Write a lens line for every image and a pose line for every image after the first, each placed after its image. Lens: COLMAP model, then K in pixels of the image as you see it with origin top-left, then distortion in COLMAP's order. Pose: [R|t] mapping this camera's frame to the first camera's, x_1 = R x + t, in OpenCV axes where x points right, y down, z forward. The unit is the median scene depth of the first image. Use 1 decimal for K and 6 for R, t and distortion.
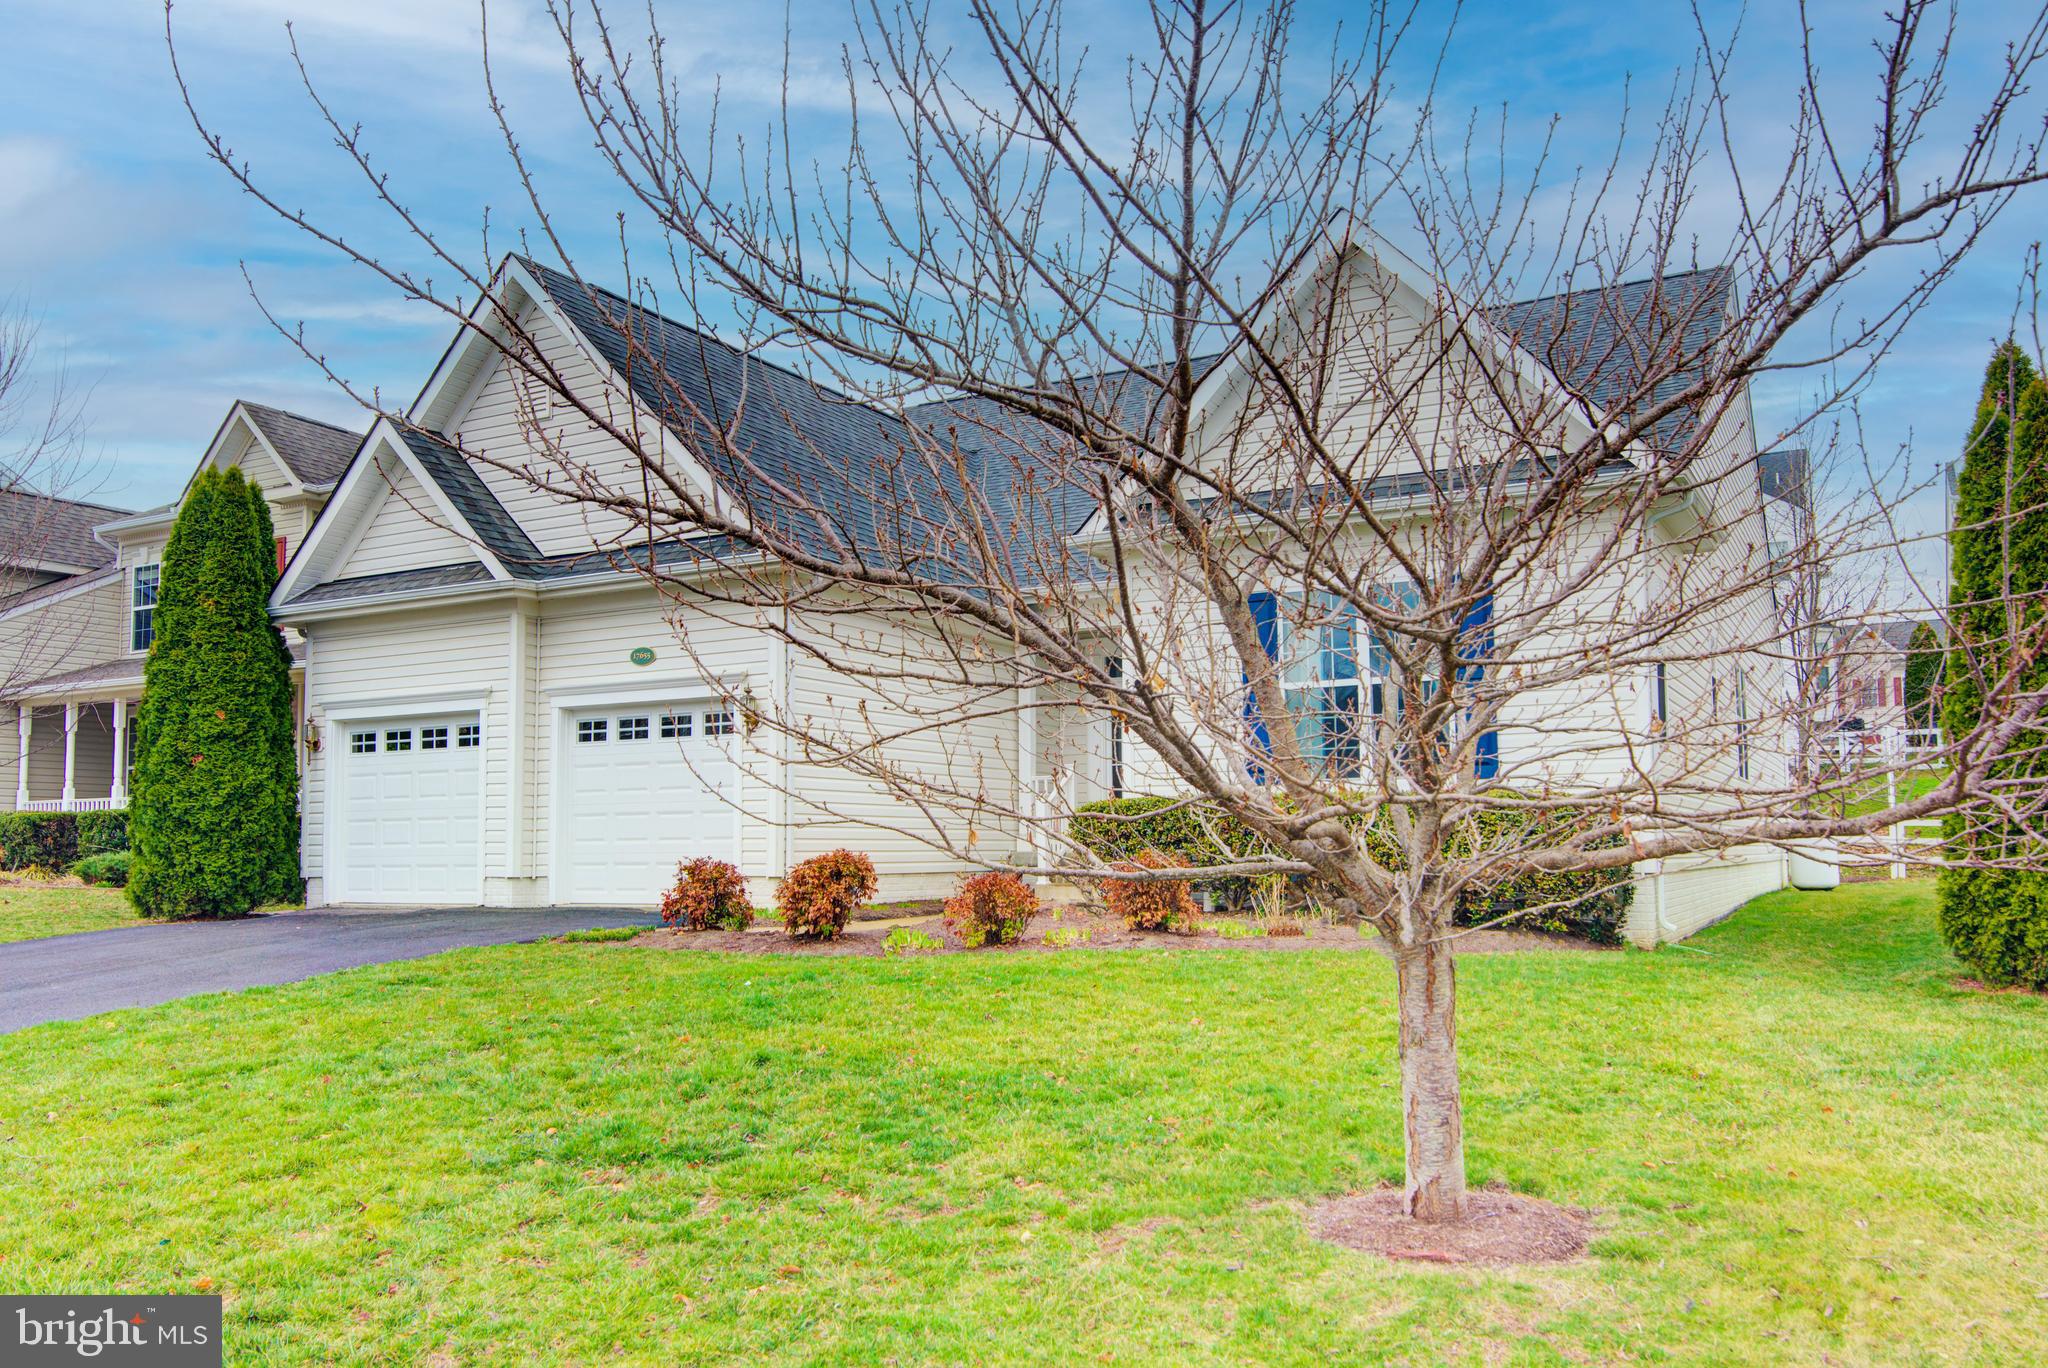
lens RADIAL K [[1551.6, 0, 1023.4], [0, 1551.6, 699.3], [0, 0, 1]] dist [-0.025922, -0.001487]
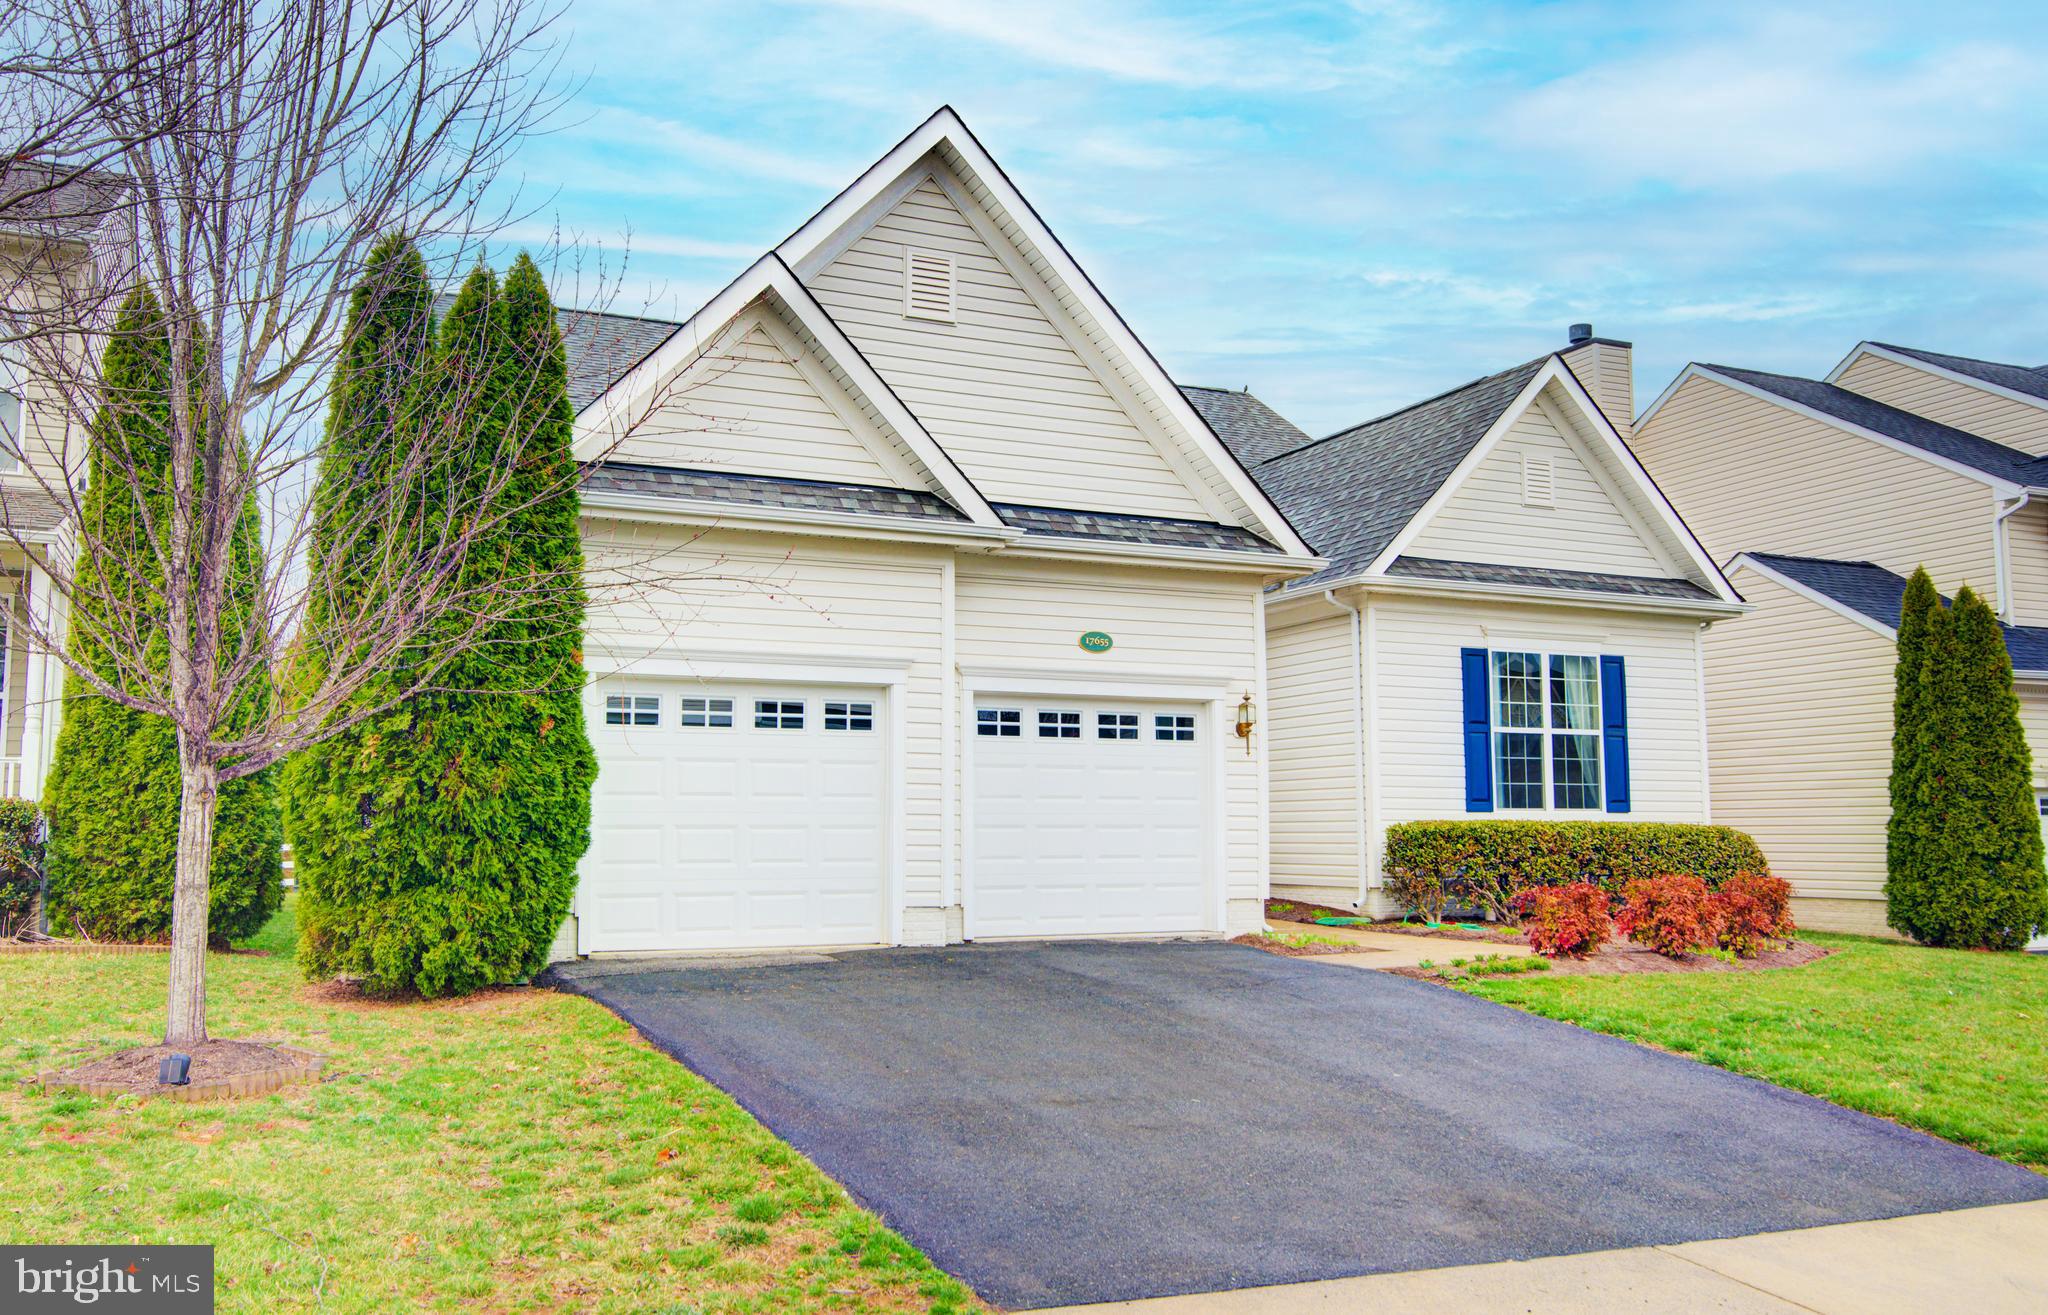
lens RADIAL K [[1736.2, 0, 1024.5], [0, 1736.2, 645.6], [0, 0, 1]] dist [0.052487, 0.003081]
pose [[0.586621, 0.103332, 0.803243, -0.983454], [-0.066763, 0.994621, -0.079193, 0.050271], [-0.807105, -0.007170, 0.590364, 0.443335]]
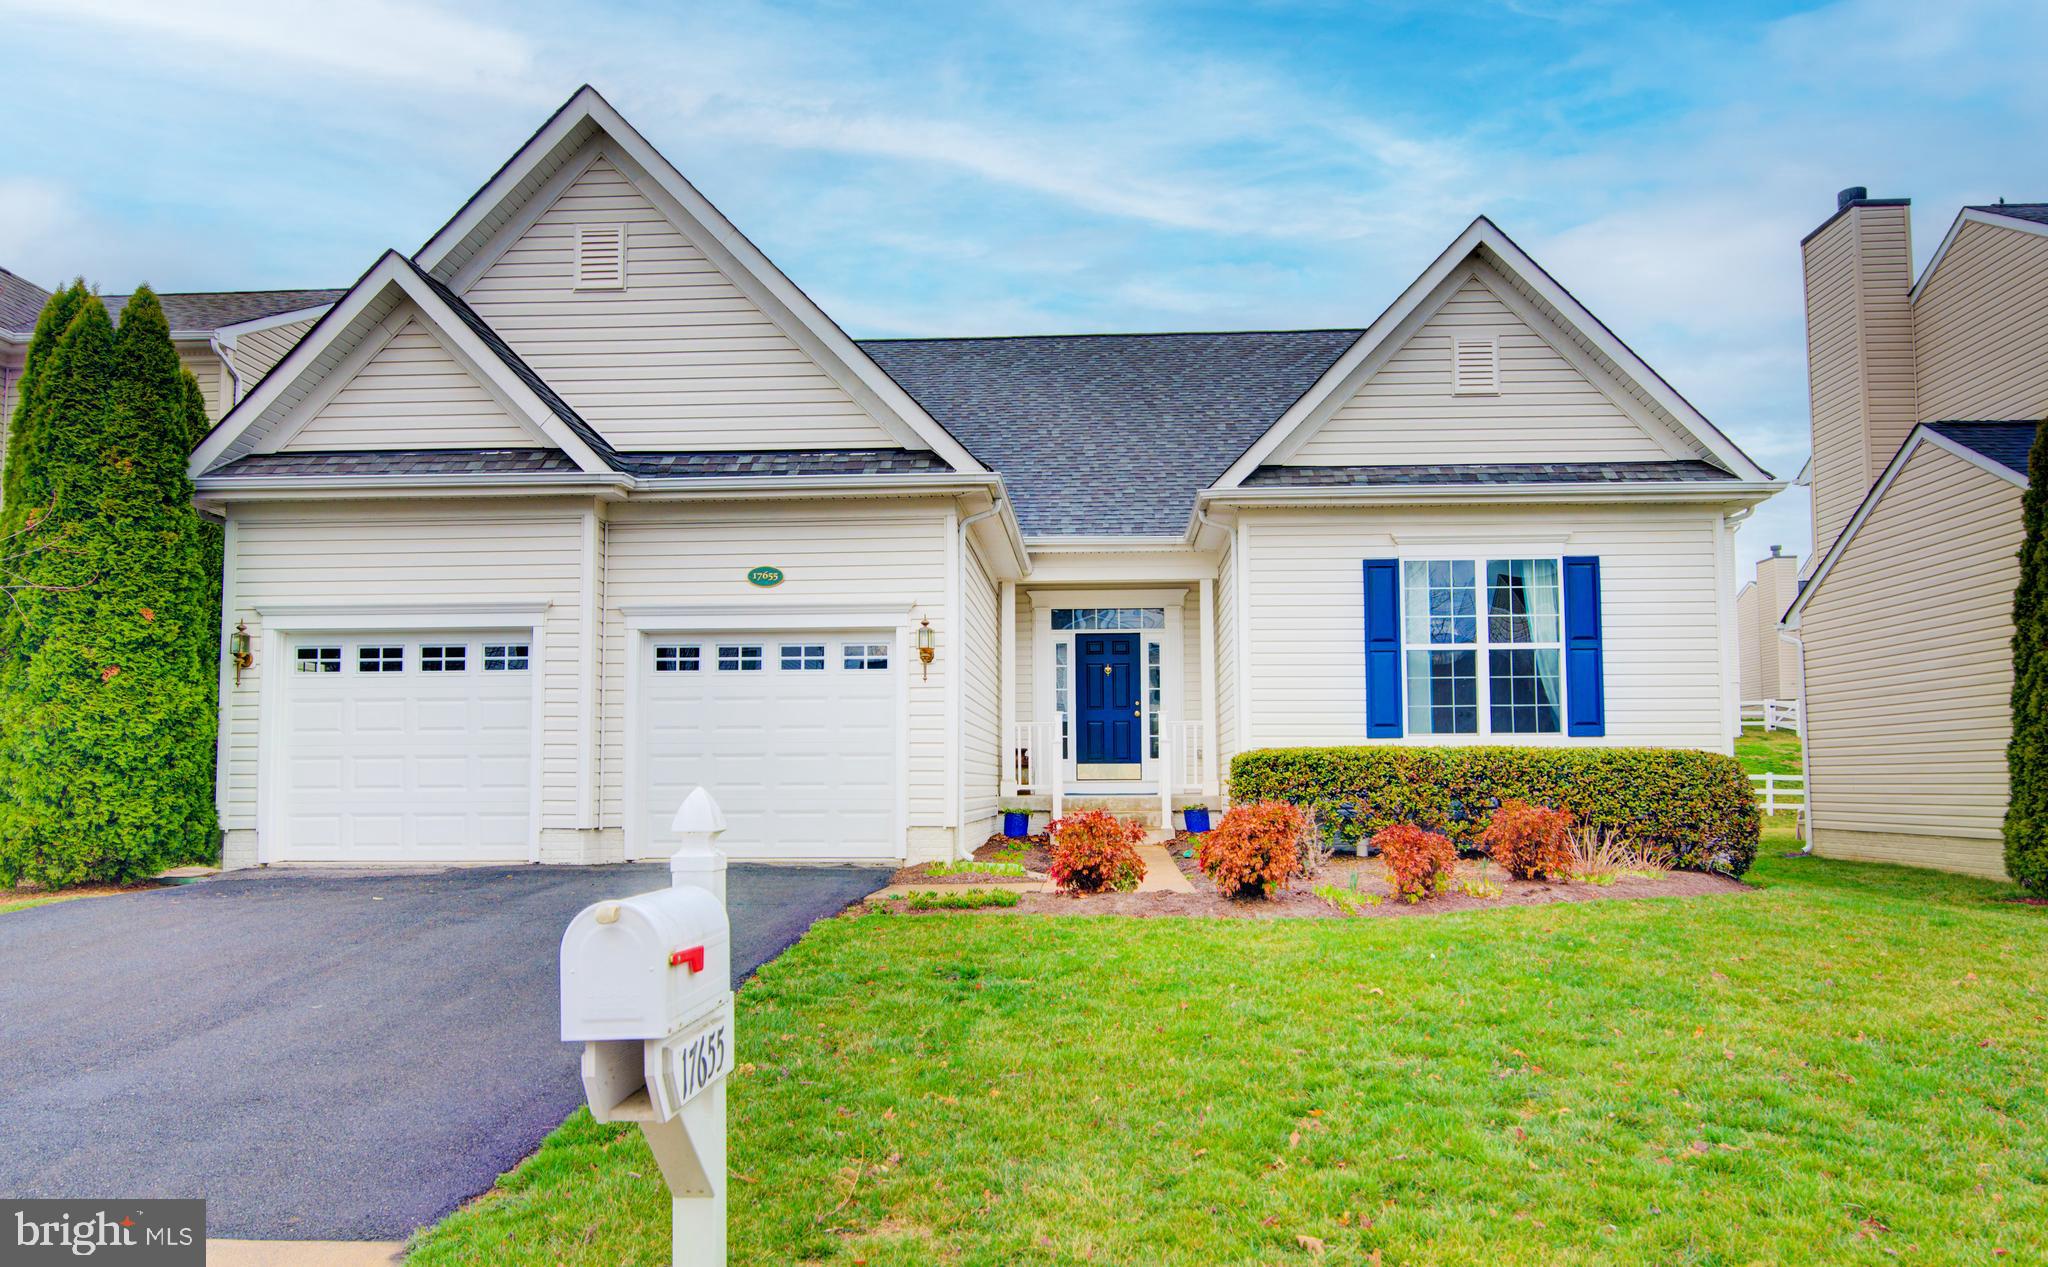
lens RADIAL K [[1369.1, 0, 1038.7], [0, 1369.1, 688.3], [0, 0, 1]] dist [-0.007816, 0.002737]
pose [[0.905146, 0.037565, 0.423438, -0.410001], [-0.044903, 0.998964, 0.007363, 0.021895], [-0.422723, -0.025678, 0.905895, 0.216936]]
